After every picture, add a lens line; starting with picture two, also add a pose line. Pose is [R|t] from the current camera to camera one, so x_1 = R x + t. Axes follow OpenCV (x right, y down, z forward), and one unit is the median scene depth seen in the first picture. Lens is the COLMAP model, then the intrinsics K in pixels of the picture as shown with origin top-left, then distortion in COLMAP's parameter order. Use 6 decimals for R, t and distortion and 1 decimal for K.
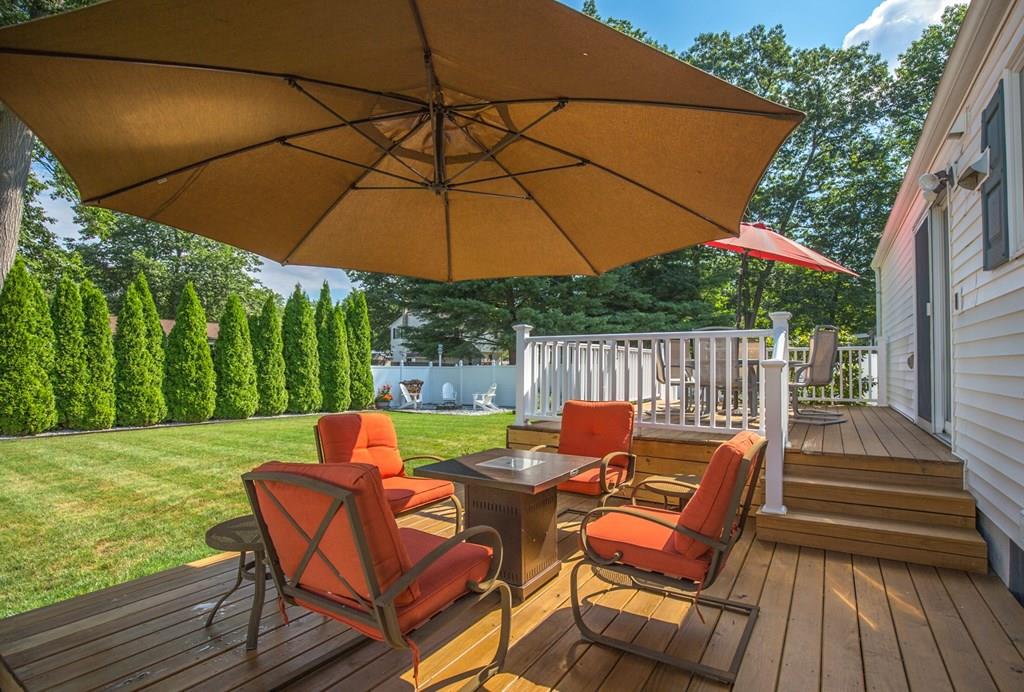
lens RADIAL K [[496.1, 0, 533.9], [0, 496.1, 359.5], [0, 0, 1]] dist [-0.026196, -0.000263]
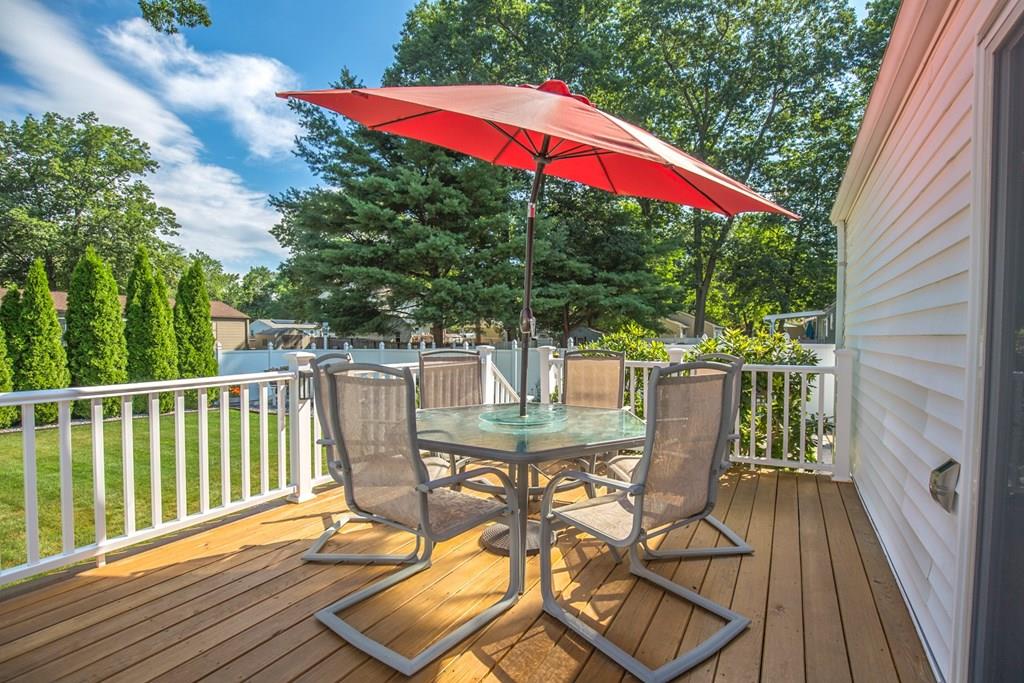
lens RADIAL K [[494.2, 0, 528.7], [0, 494.2, 356.8], [0, 0, 1]] dist [-0.026969, 0.000977]
pose [[0.998393, -0.000495, 0.056668, 0.074074], [-0.002757, 0.998353, 0.057307, -0.014903], [-0.056603, -0.057371, 0.996747, 0.107347]]
